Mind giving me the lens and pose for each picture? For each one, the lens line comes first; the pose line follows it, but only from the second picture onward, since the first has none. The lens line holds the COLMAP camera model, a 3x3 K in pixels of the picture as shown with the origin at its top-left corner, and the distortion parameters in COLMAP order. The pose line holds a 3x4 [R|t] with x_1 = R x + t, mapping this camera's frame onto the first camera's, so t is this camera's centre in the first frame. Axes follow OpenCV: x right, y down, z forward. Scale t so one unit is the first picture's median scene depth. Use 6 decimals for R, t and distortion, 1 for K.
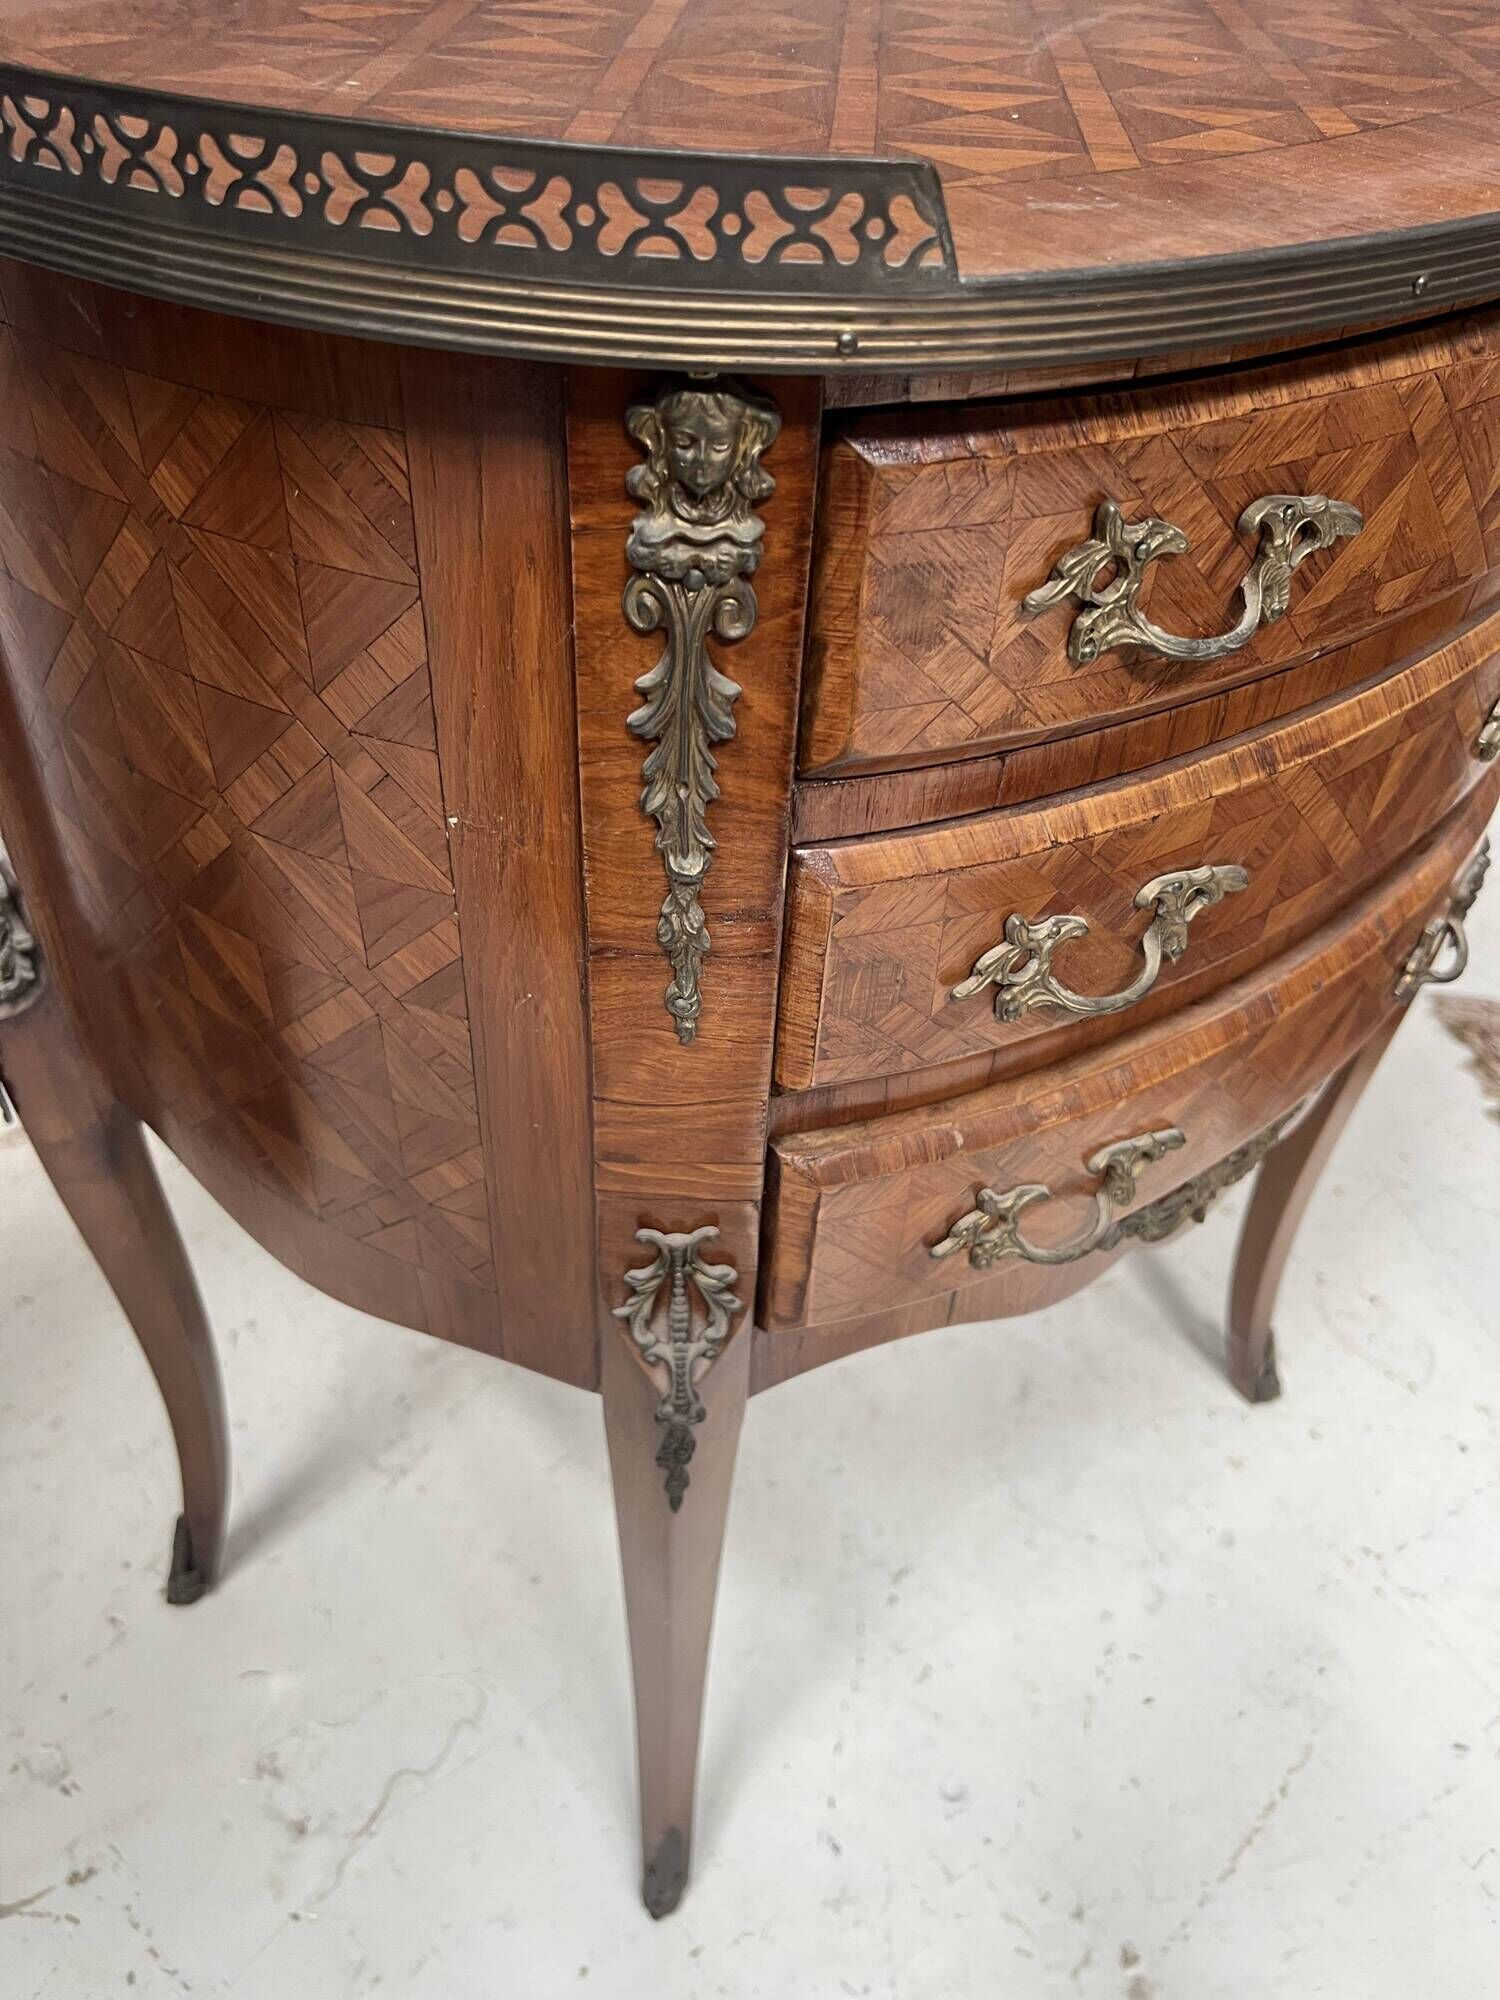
lens RADIAL K [[1552.6, 0, 755.3], [0, 1552.6, 1018.5], [0, 0, 1]] dist [0.026324, -0.045095]
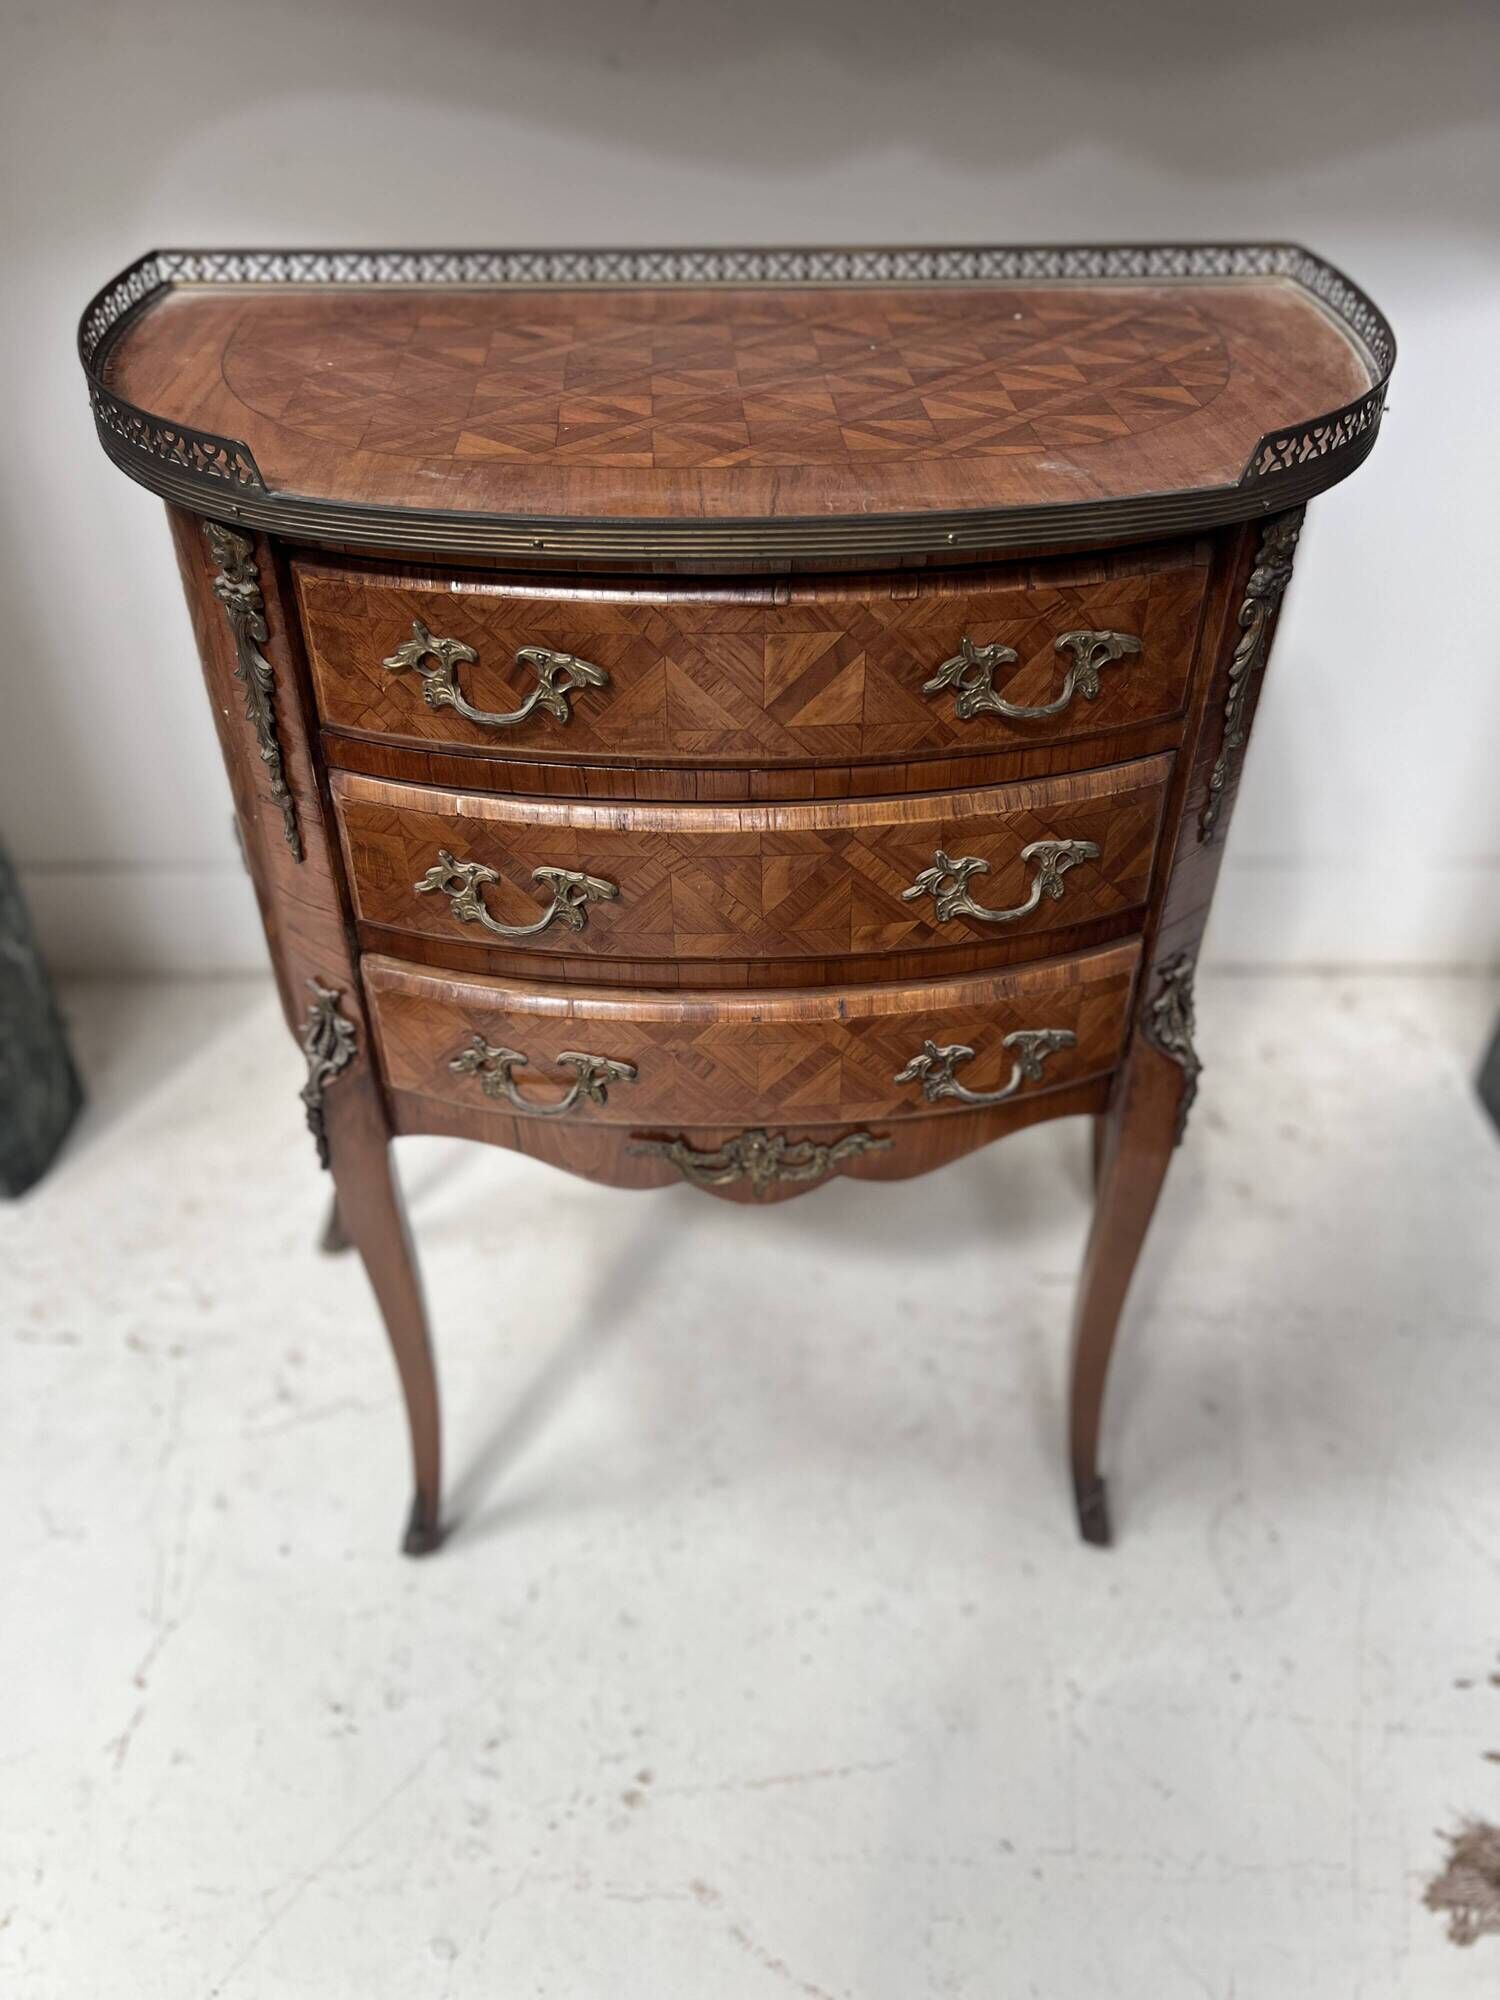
lens RADIAL K [[1552.6, 0, 745.6], [0, 1552.6, 1040.8], [0, 0, 1]] dist [0.026324, -0.045095]
pose [[0.786861, 0.350816, -0.507717, 0.942221], [-0.387881, 0.921034, 0.035266, -0.042363], [0.479997, 0.169185, 0.860802, -0.212091]]
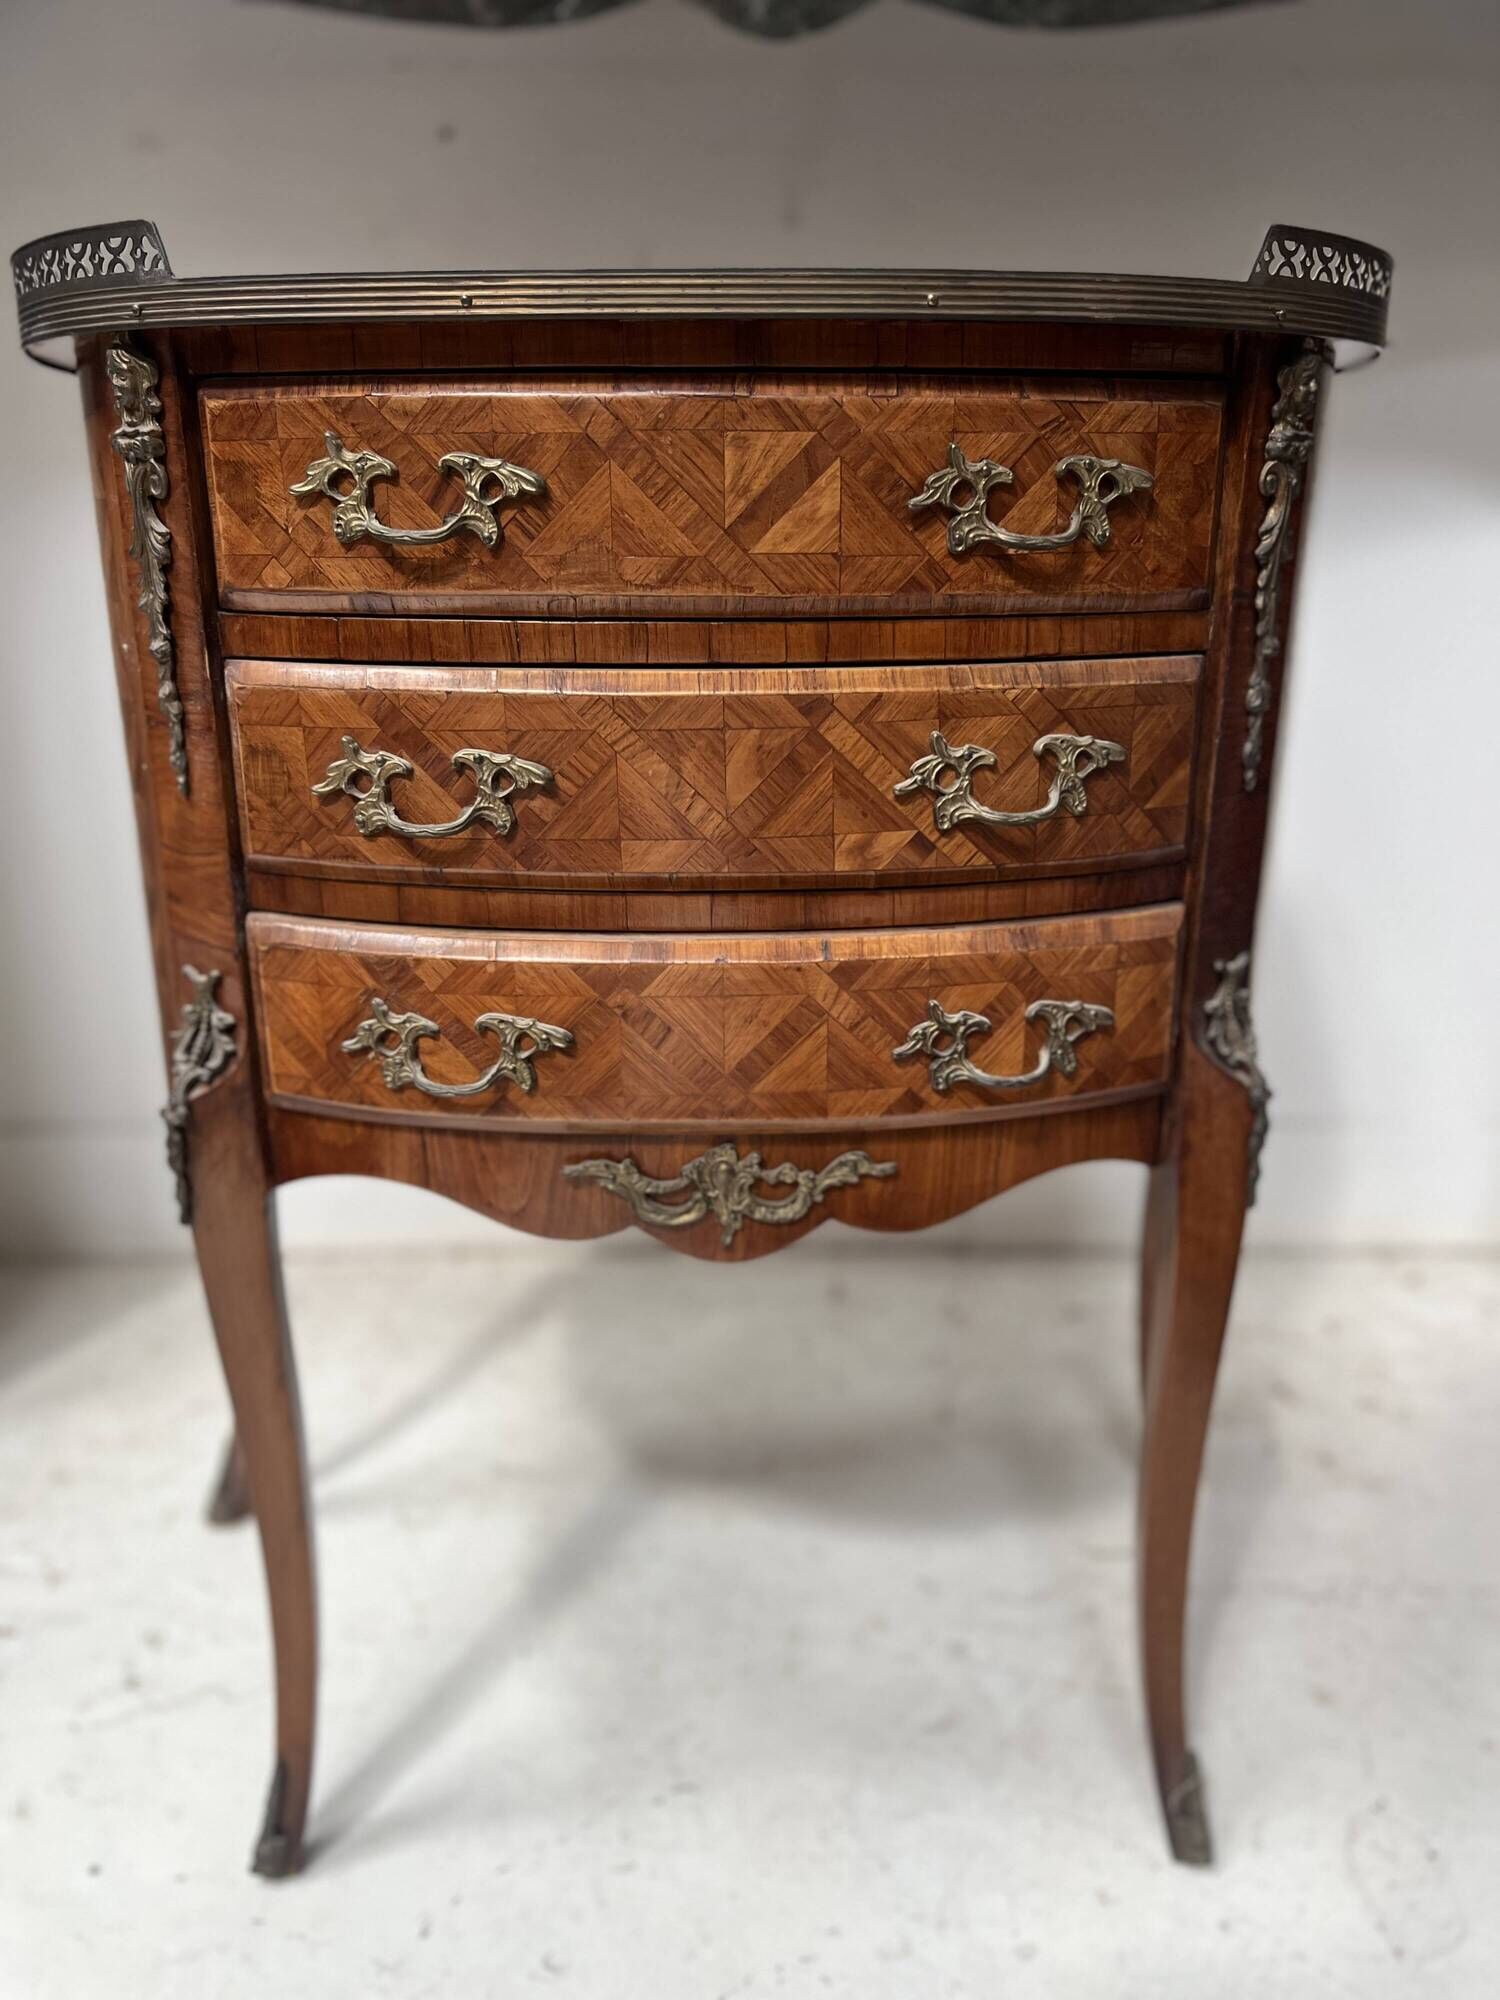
lens RADIAL K [[1552.6, 0, 745.6], [0, 1552.6, 1012.7], [0, 0, 1]] dist [0.026324, -0.045095]
pose [[0.784804, 0.153126, -0.600529, 0.938209], [-0.388493, 0.876529, -0.284201, 0.294463], [0.482862, 0.456343, 0.747392, 0.126359]]
